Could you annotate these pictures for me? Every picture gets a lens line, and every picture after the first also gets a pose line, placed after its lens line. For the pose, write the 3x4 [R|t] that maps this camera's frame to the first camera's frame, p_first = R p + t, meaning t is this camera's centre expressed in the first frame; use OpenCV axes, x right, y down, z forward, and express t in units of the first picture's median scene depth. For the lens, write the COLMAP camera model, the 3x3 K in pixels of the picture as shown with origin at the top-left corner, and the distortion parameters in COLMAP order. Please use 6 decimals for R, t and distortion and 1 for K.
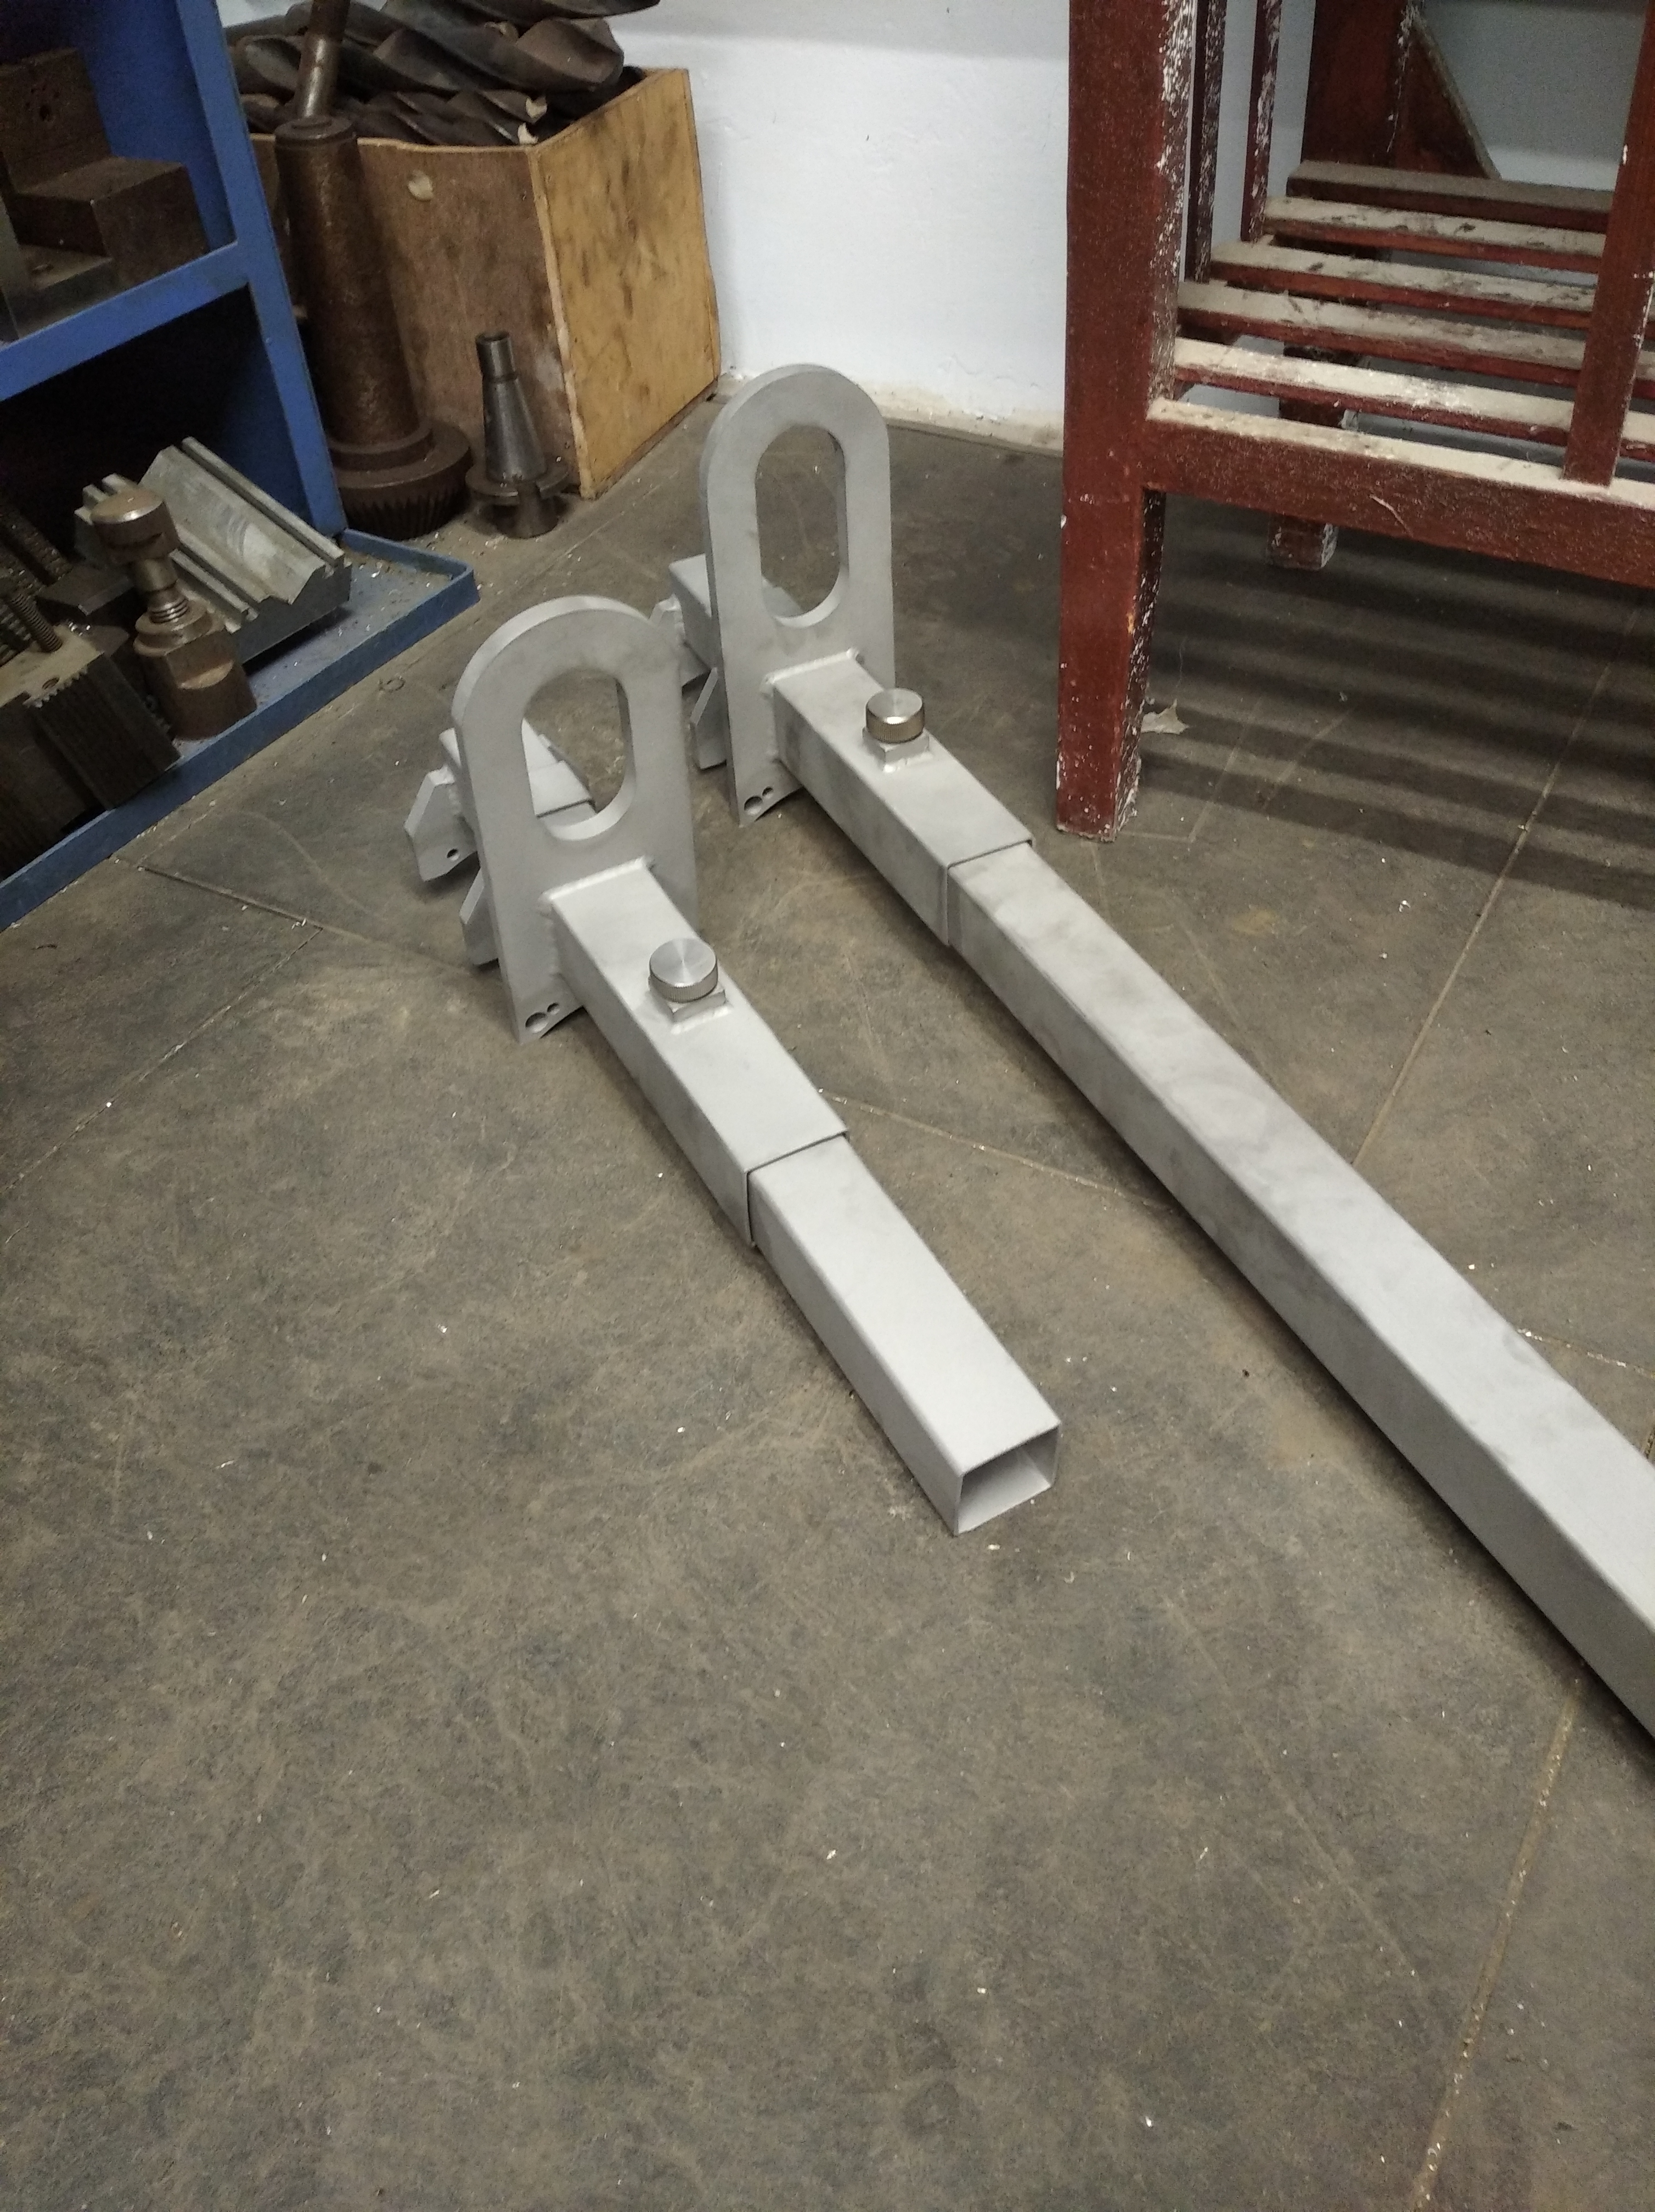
lens RADIAL K [[1797.0, 0, 832.2], [0, 1797.0, 1107.4], [0, 0, 1]] dist [0.040798, -0.058598]
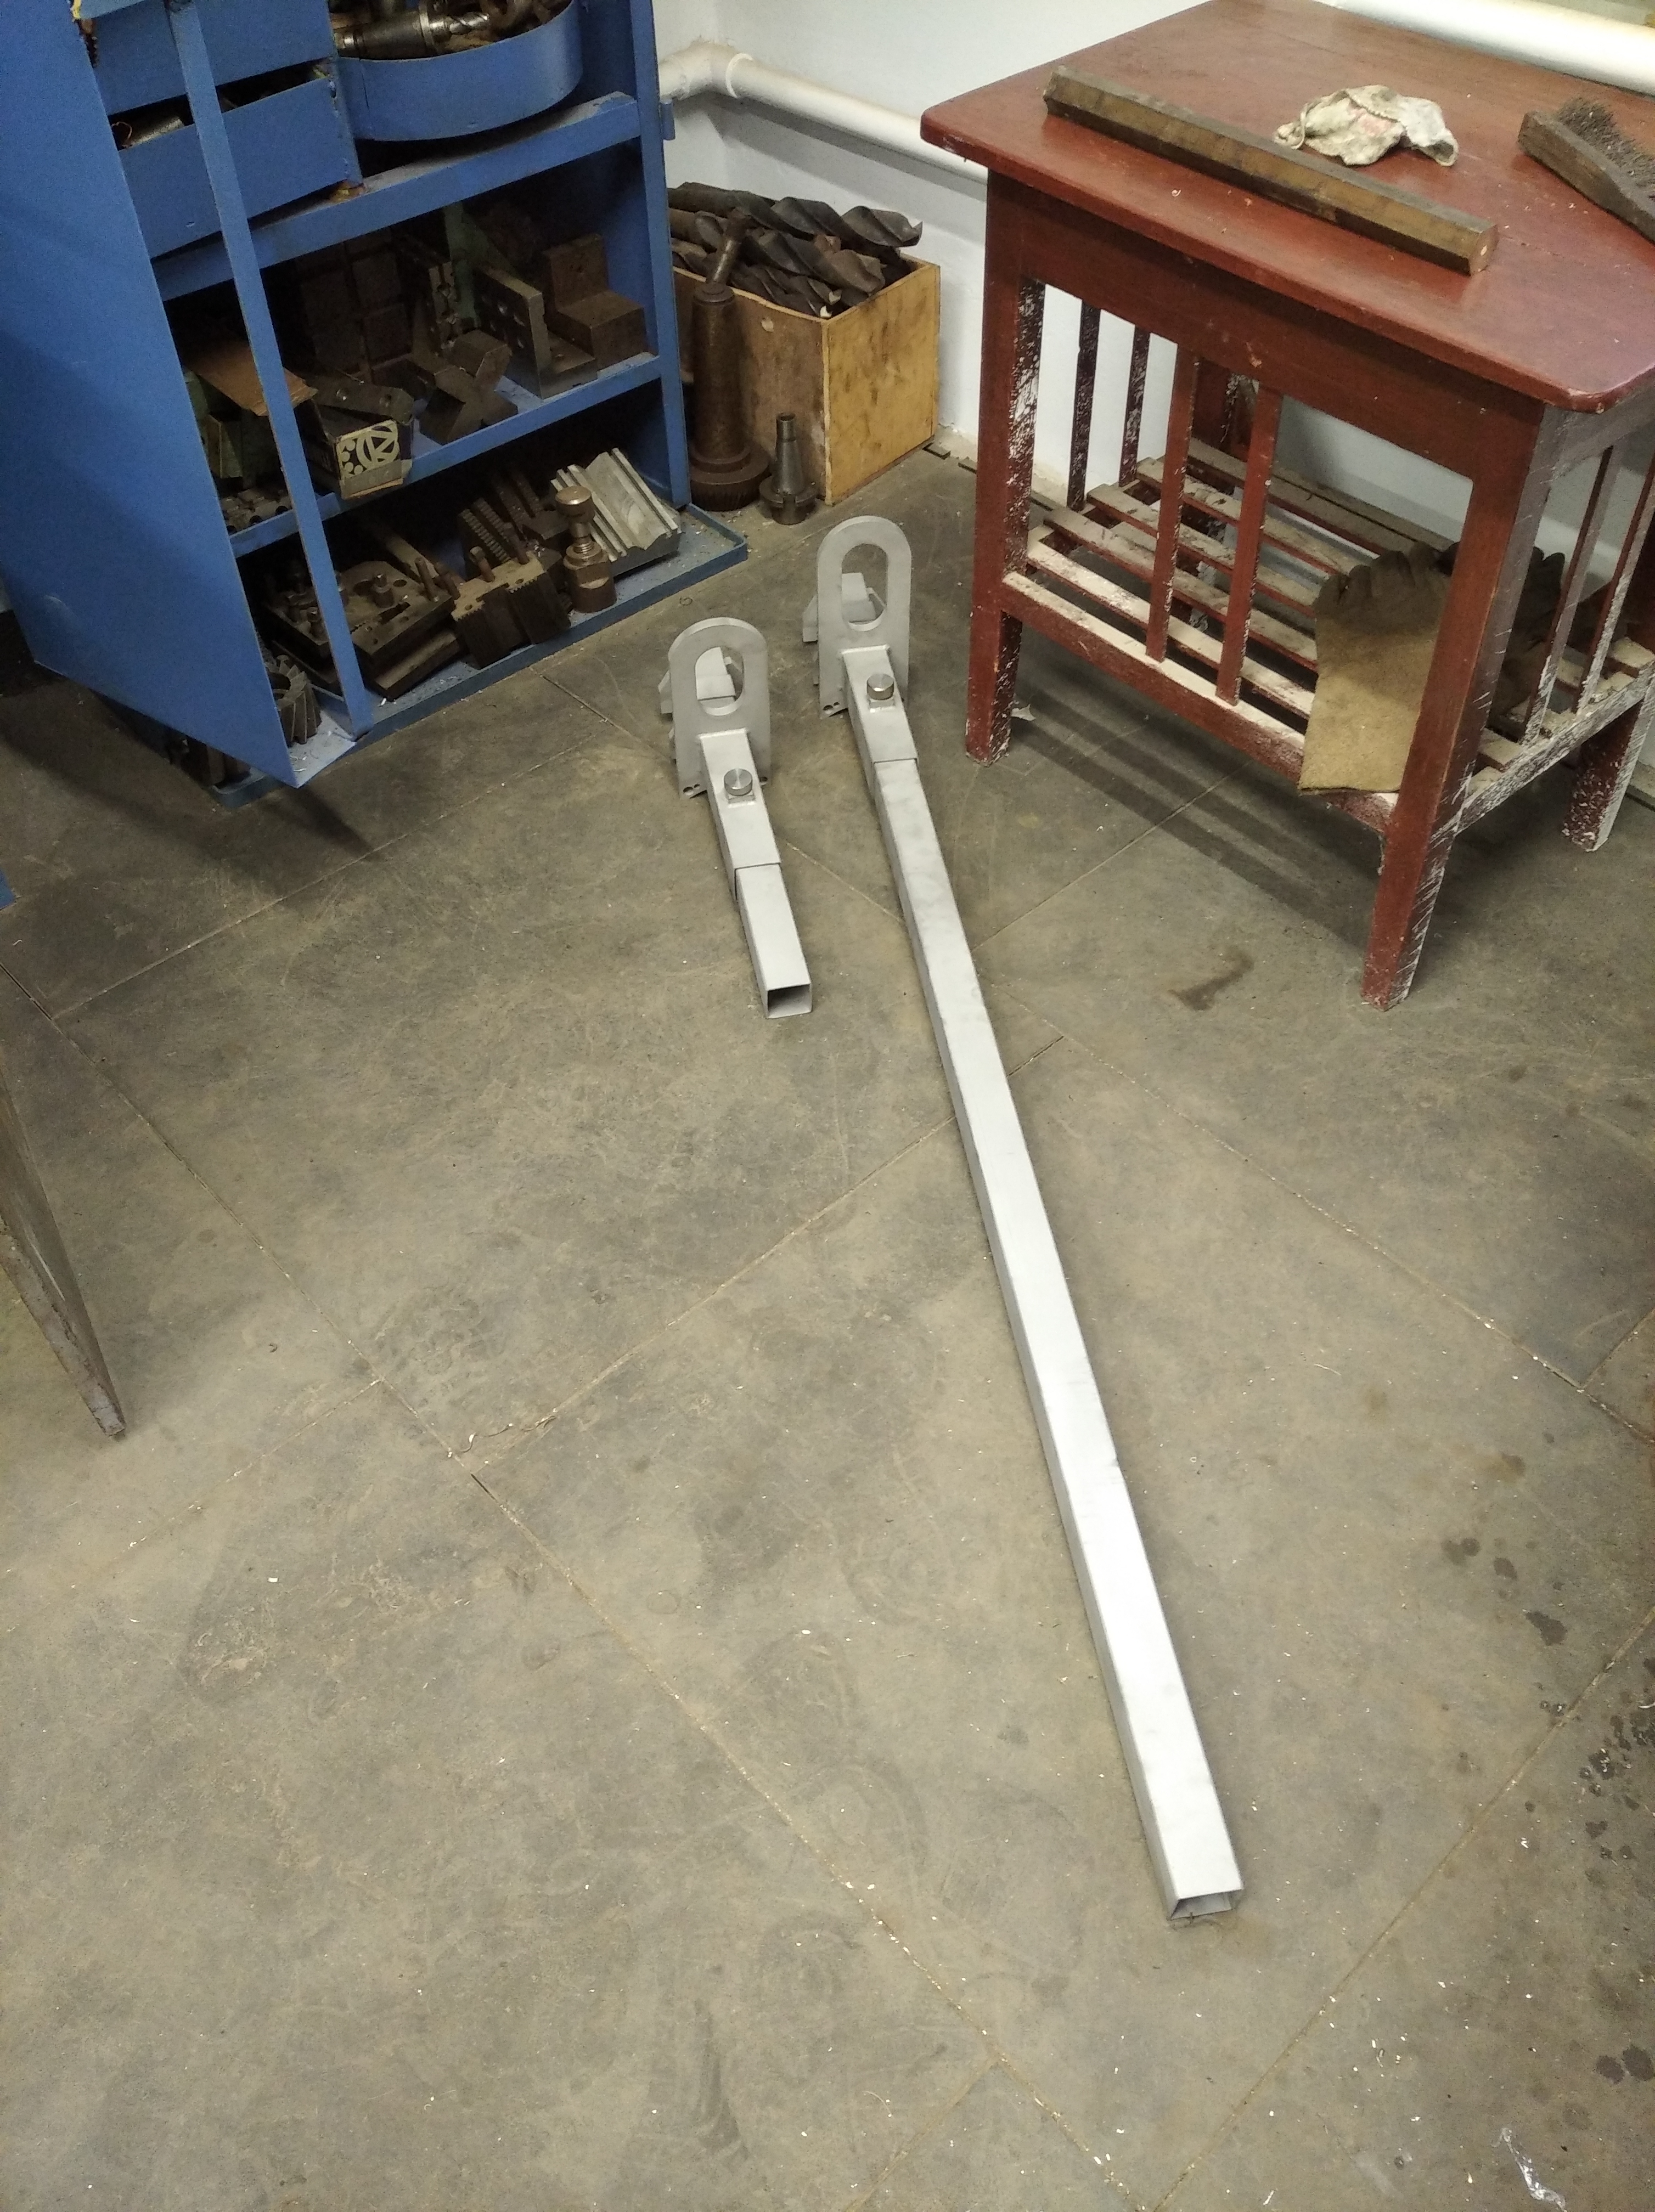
lens RADIAL K [[1797.0, 0, 835.3], [0, 1797.0, 1106.9], [0, 0, 1]] dist [0.040798, -0.058598]
pose [[0.953810, 0.250740, -0.165459, 0.396267], [-0.232373, 0.964865, 0.122629, 0.012230], [0.190394, -0.078516, 0.978563, -0.976276]]
